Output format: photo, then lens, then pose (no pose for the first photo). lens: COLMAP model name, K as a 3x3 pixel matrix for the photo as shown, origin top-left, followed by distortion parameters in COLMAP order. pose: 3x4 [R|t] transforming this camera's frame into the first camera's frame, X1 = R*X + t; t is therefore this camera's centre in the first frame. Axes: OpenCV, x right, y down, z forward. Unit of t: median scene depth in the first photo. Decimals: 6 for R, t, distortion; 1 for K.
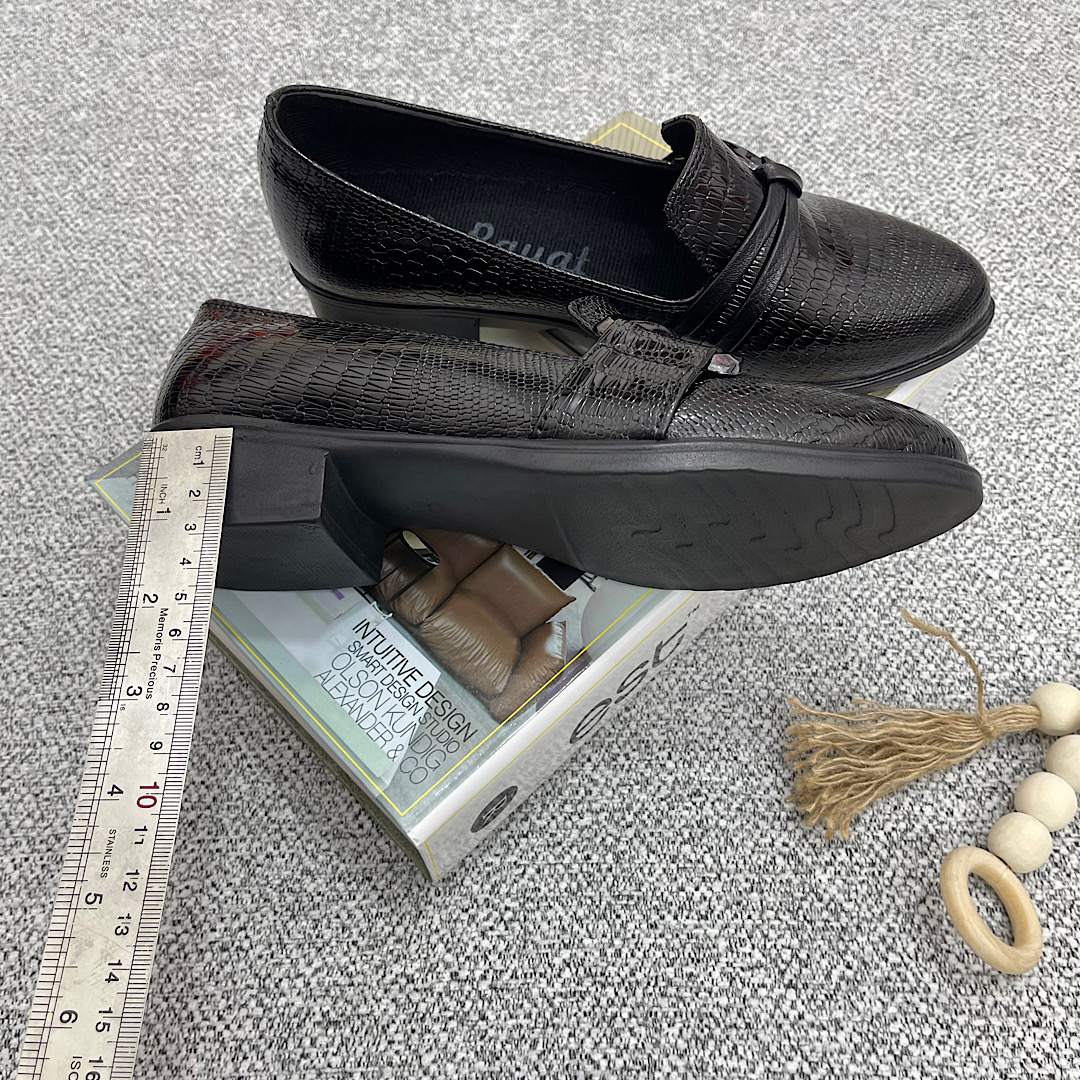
lens RADIAL K [[1125.0, 0, 540.2], [0, 1125.0, 538.8], [0, 0, 1]] dist [0.011795, 0.000000]
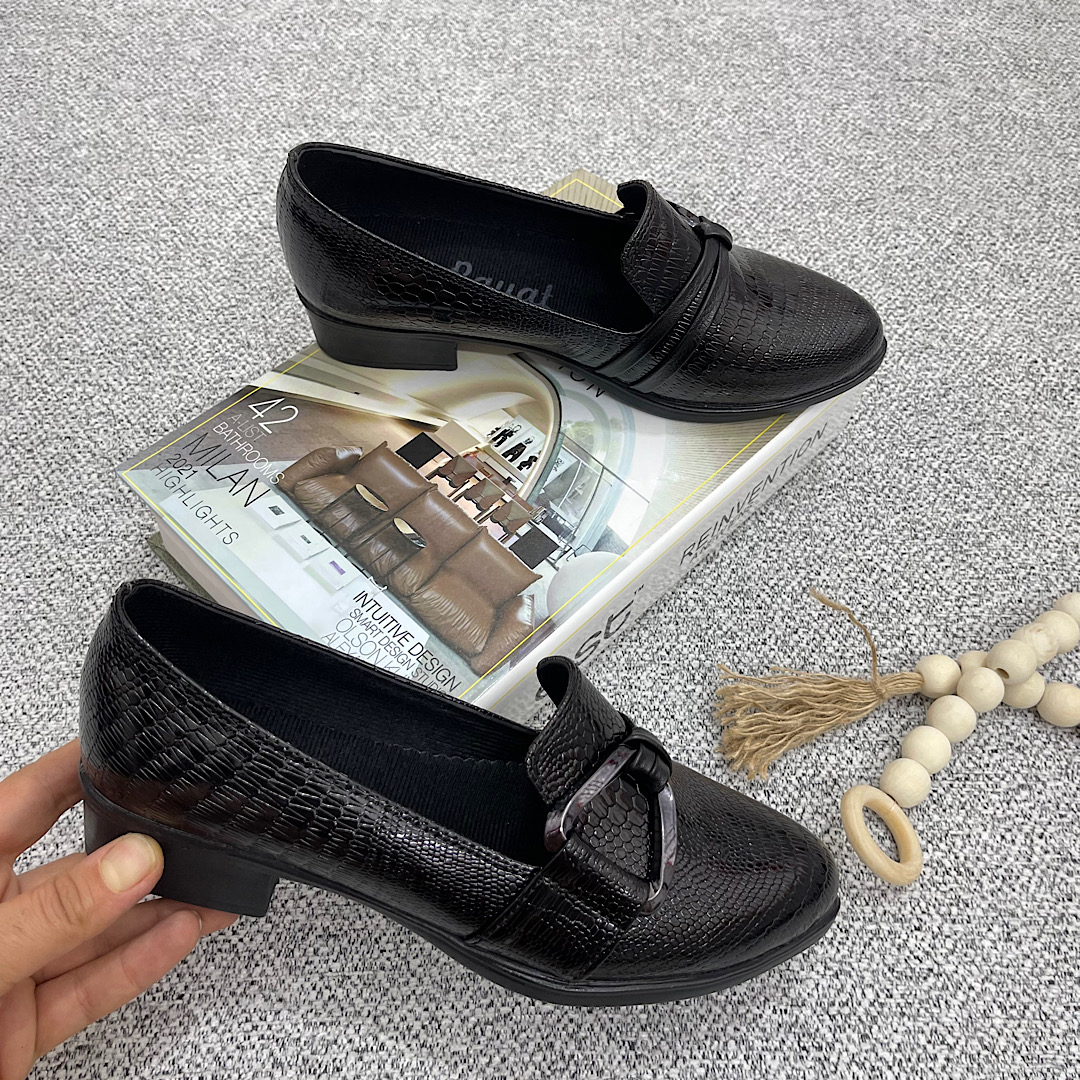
lens RADIAL K [[1125.0, 0, 539.1], [0, 1125.0, 537.9], [0, 0, 1]] dist [0.011795, 0.000000]
pose [[0.997385, 0.014599, 0.070775, -0.054673], [-0.012247, 0.999362, -0.033551, 0.049713], [-0.071220, 0.032596, 0.996928, -0.180101]]
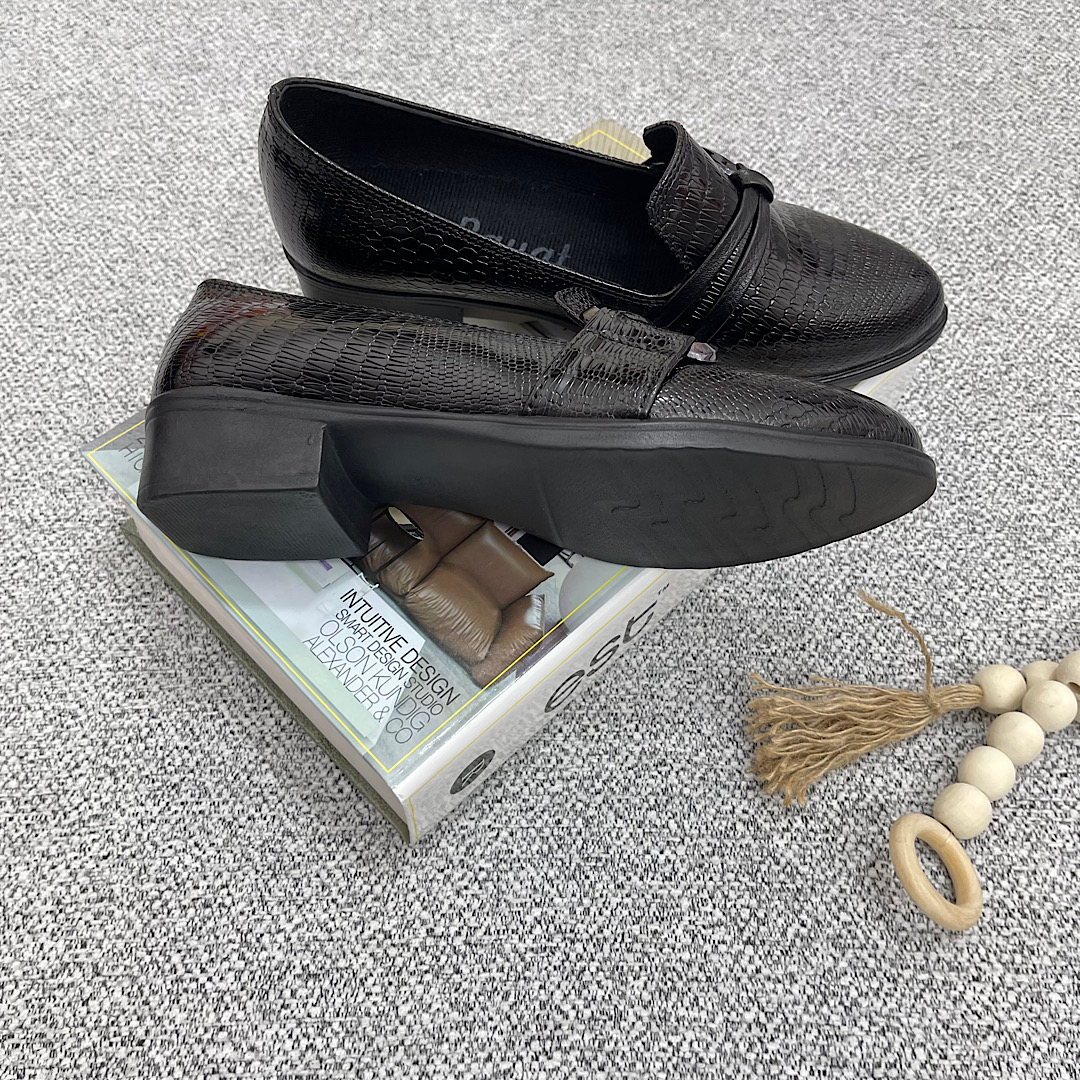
lens RADIAL K [[1125.0, 0, 539.6], [0, 1125.0, 538.7], [0, 0, 1]] dist [0.011795, 0.000000]
pose [[0.998555, 0.023281, 0.048430, -0.032083], [-0.022624, 0.999645, -0.014076, 0.033831], [-0.048741, 0.012960, 0.998727, -0.049754]]
